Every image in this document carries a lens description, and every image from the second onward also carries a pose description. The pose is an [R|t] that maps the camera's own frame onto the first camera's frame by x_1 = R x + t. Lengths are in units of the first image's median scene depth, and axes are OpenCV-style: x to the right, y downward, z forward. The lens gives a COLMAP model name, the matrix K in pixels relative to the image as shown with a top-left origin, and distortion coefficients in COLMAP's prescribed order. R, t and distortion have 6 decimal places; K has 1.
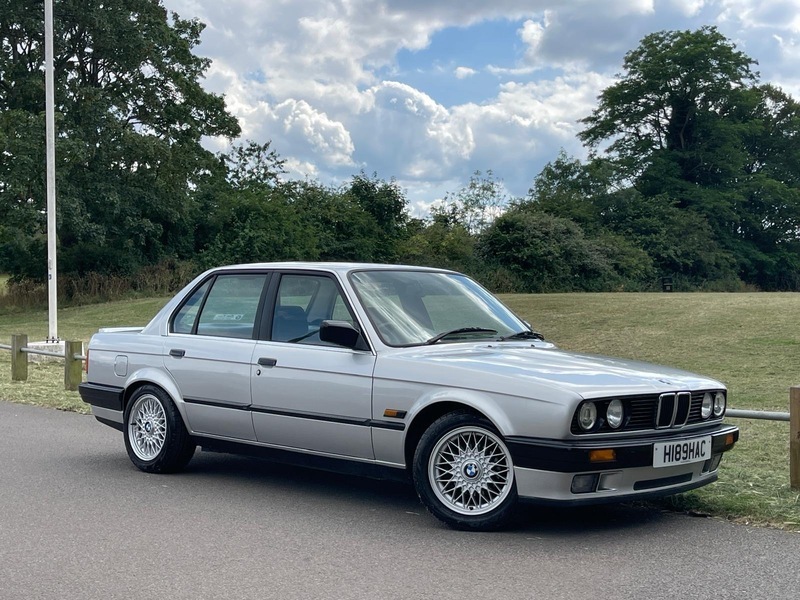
lens RADIAL K [[1324.6, 0, 387.4], [0, 1324.6, 301.2], [0, 0, 1]] dist [0.083714, -0.094913]
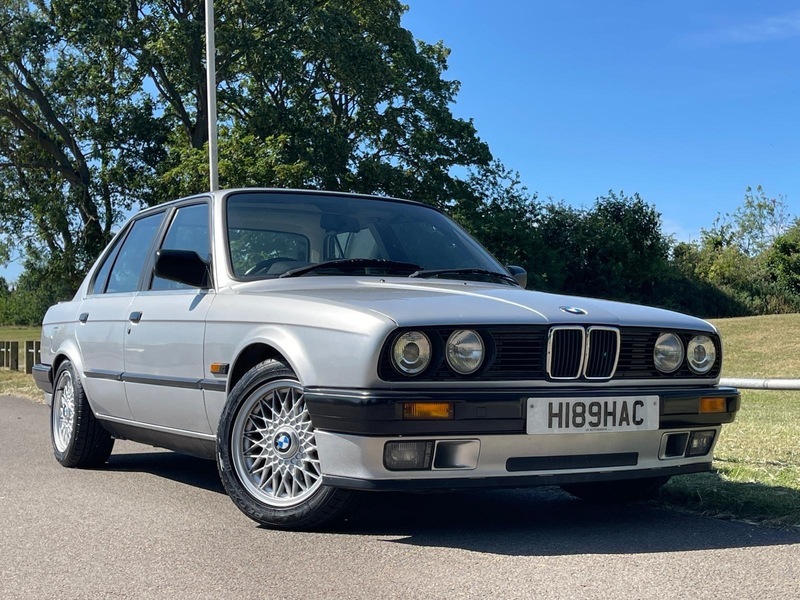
lens RADIAL K [[1321.5, 0, 400.2], [0, 1321.5, 304.2], [0, 0, 1]] dist [0.108934, -0.191020]
pose [[0.967629, -0.022653, -0.251359, 0.255377], [0.011924, 0.998955, -0.044129, 0.074185], [0.252096, 0.039703, 0.966887, 0.289661]]
